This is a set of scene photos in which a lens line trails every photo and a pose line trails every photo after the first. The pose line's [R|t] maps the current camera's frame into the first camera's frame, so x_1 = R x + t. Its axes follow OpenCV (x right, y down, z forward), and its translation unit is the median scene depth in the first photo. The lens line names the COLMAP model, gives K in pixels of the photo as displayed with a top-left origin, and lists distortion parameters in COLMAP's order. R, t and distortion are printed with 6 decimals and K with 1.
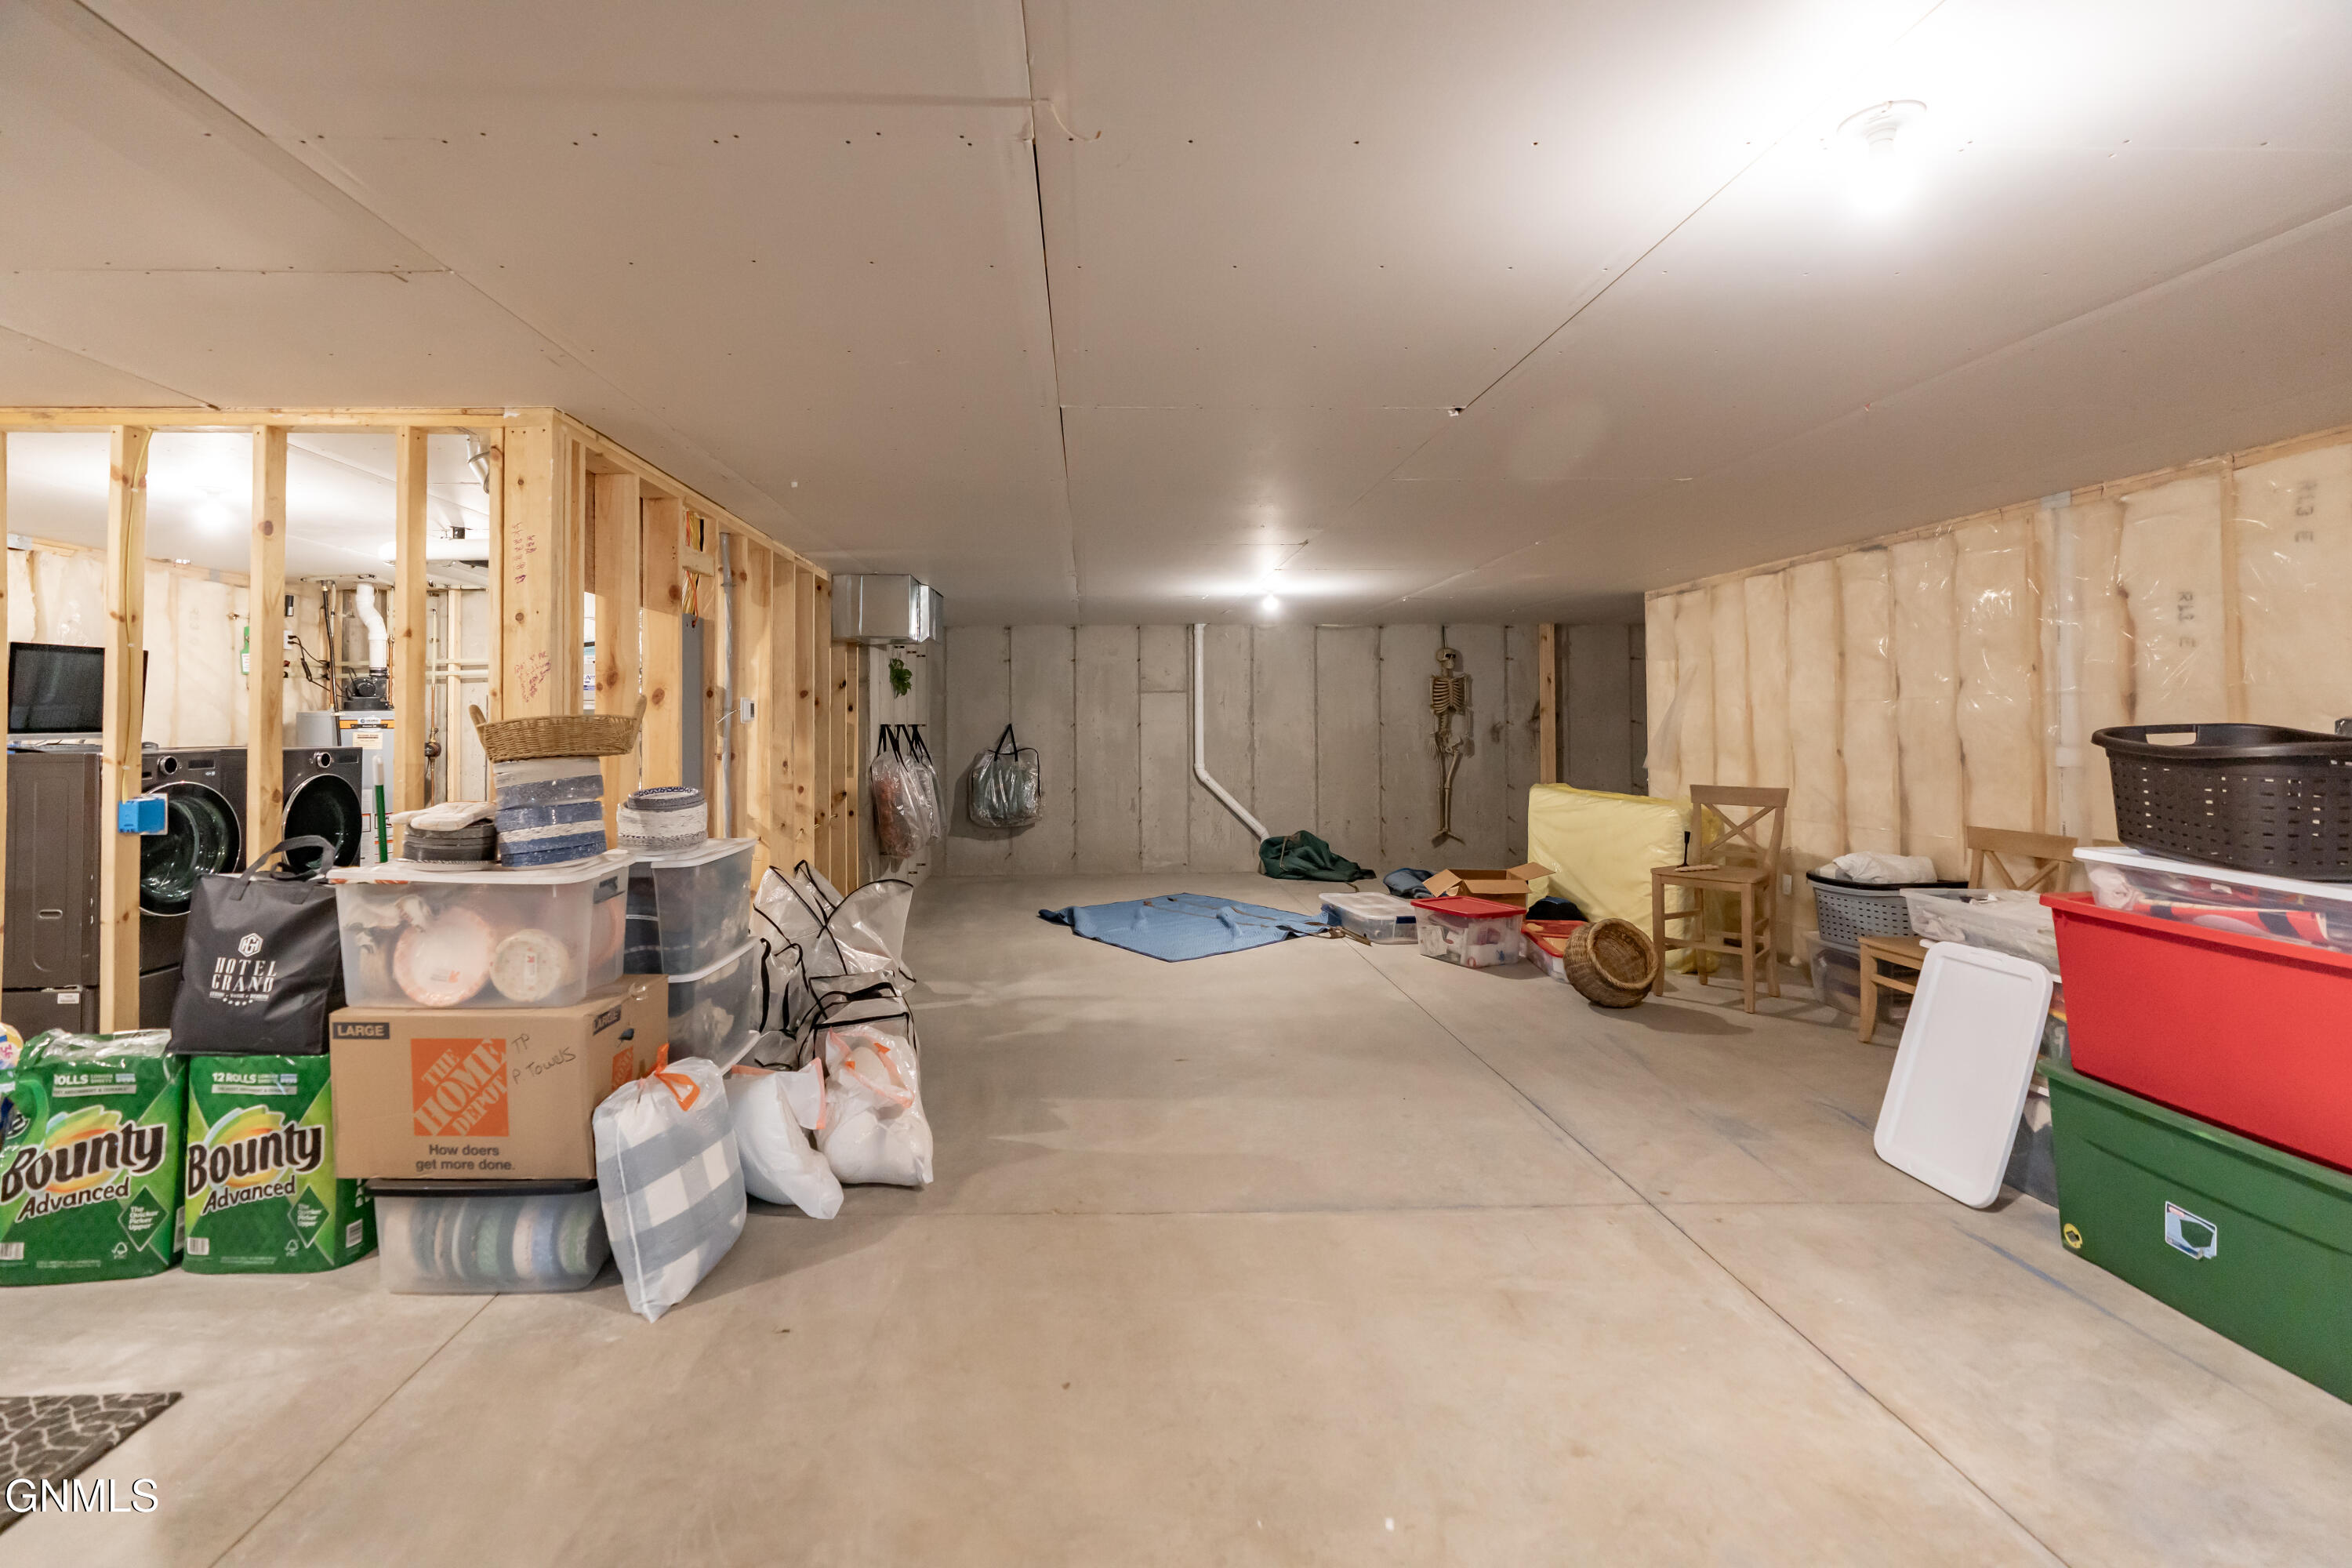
lens RADIAL K [[1081.7, 0, 1167.4], [0, 1081.7, 712.3], [0, 0, 1]] dist [-0.000830, 0.000041]
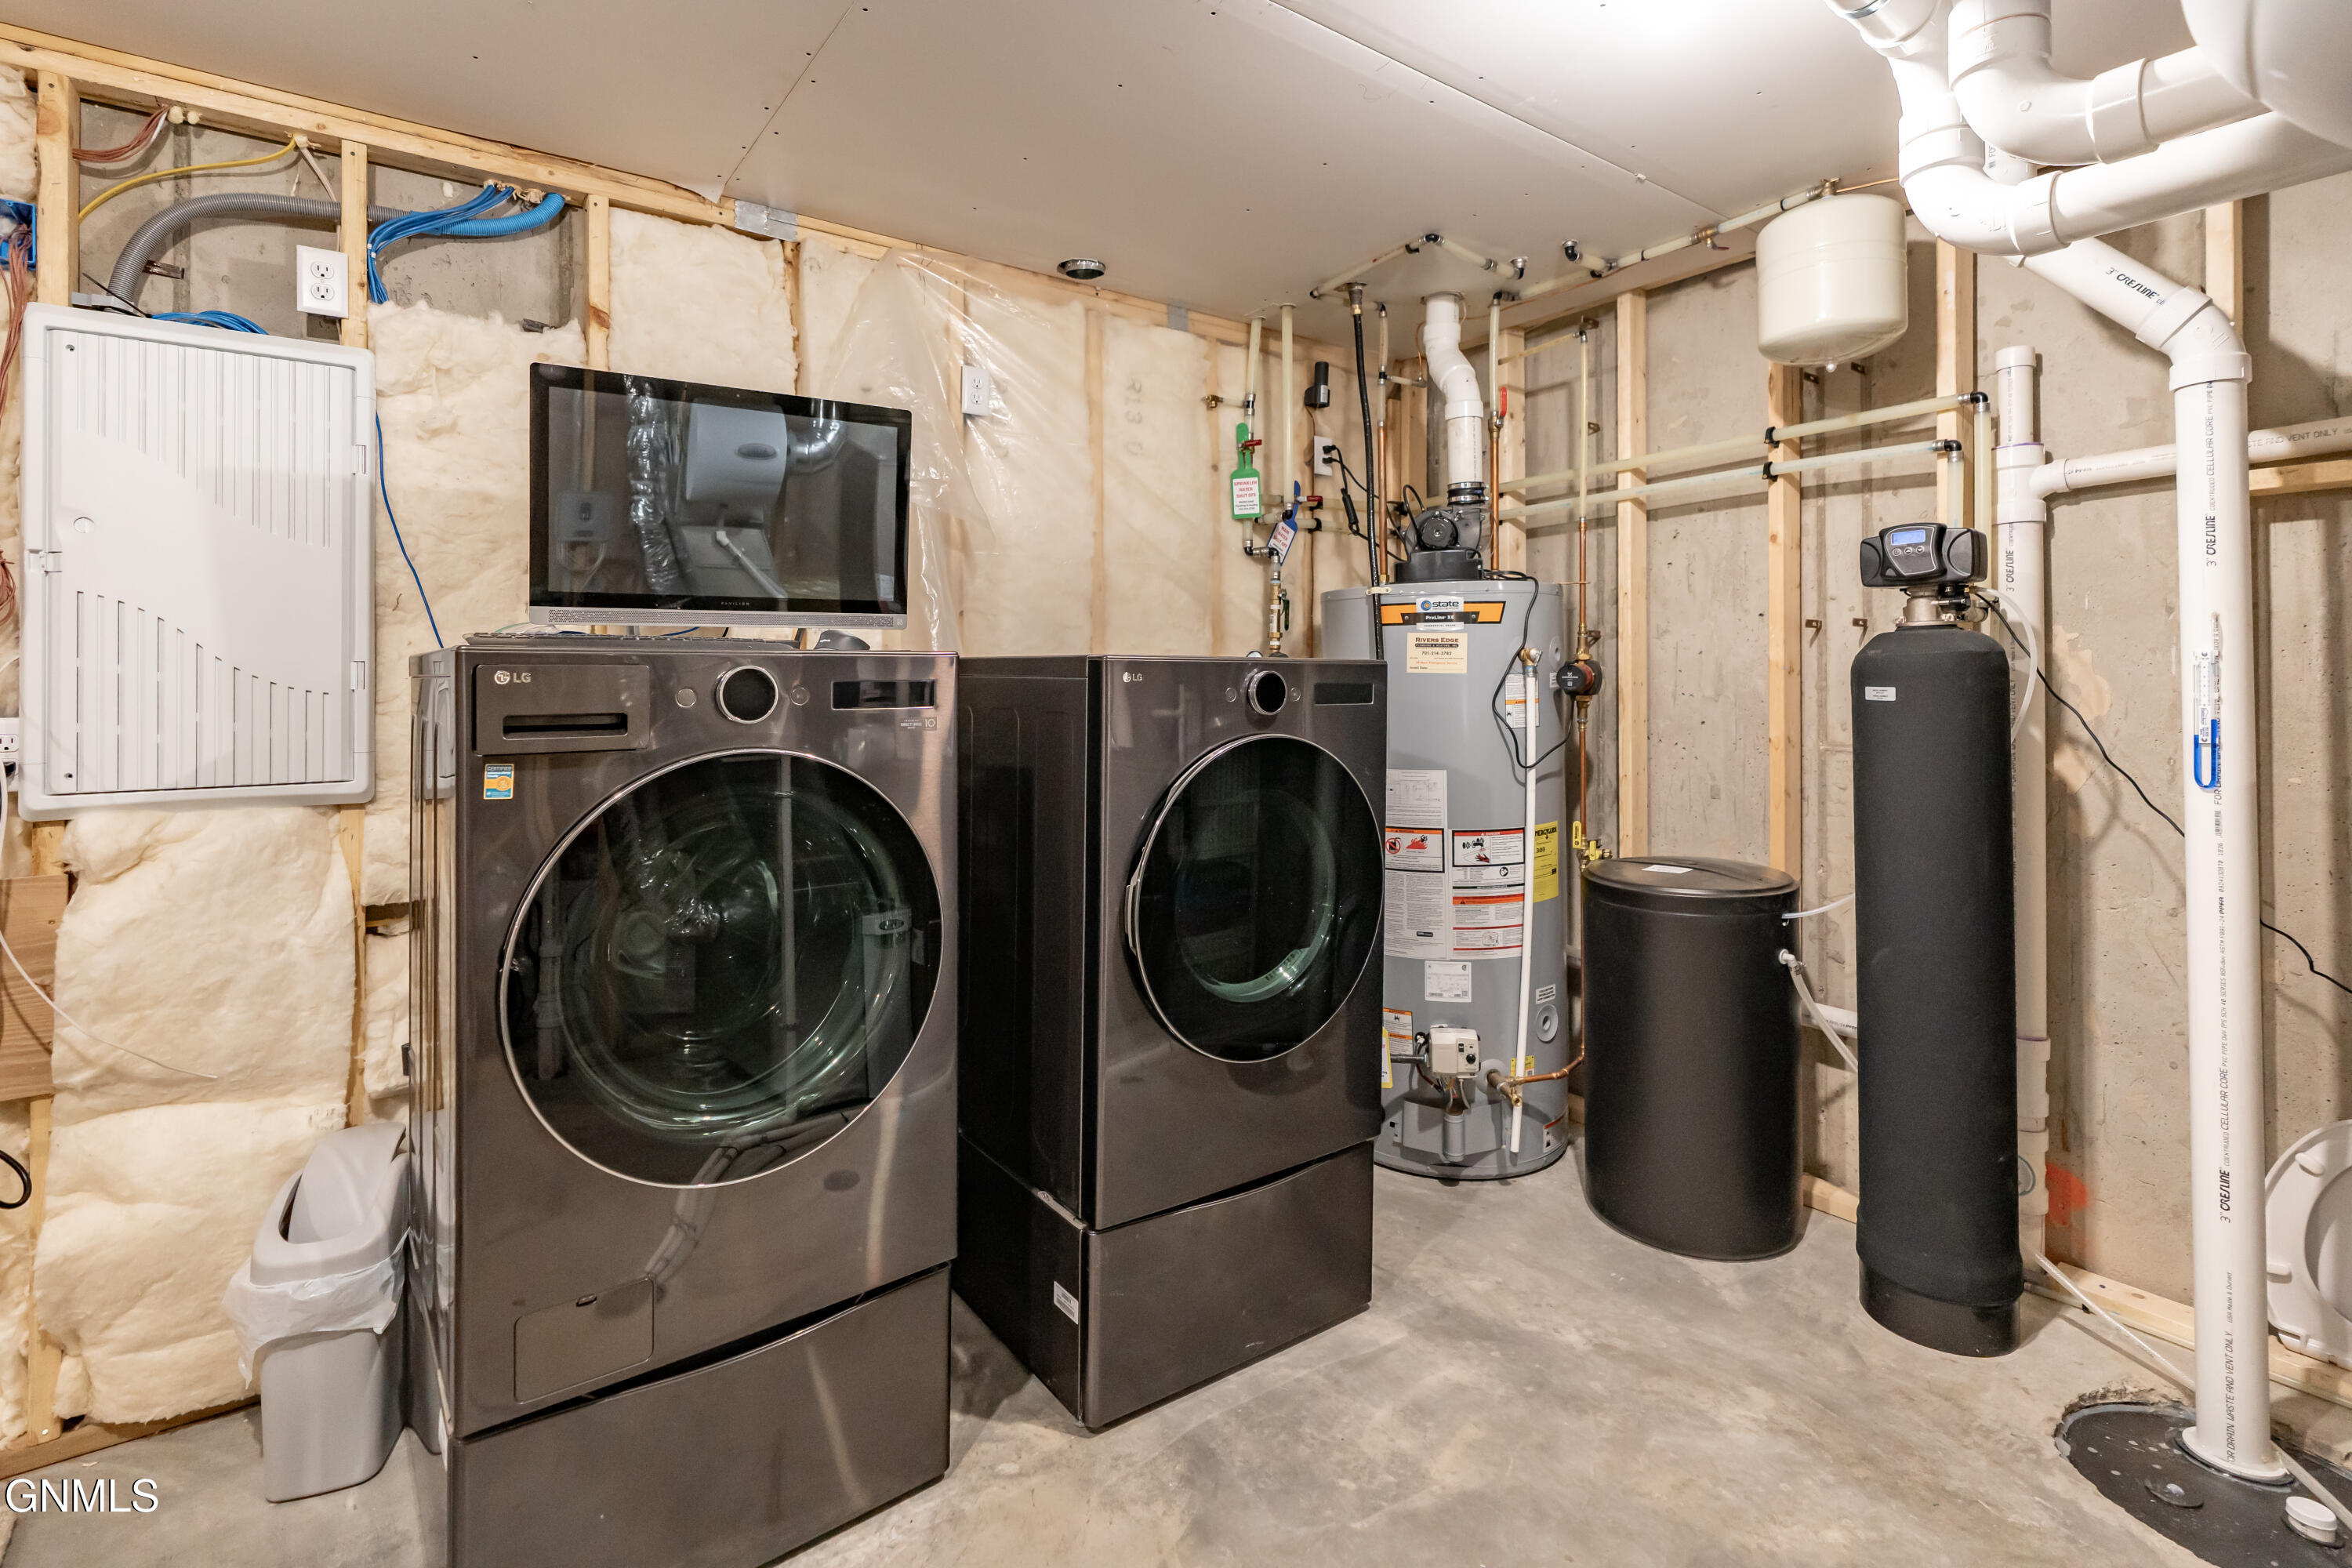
lens RADIAL K [[1081.7, 0, 1167.4], [0, 1081.7, 712.3], [0, 0, 1]] dist [-0.000830, 0.000041]
pose [[0.531024, 0.012381, -0.847266, -0.437506], [0.018540, 0.999484, 0.026226, 0.035637], [0.847154, -0.029635, 0.530520, 0.682882]]
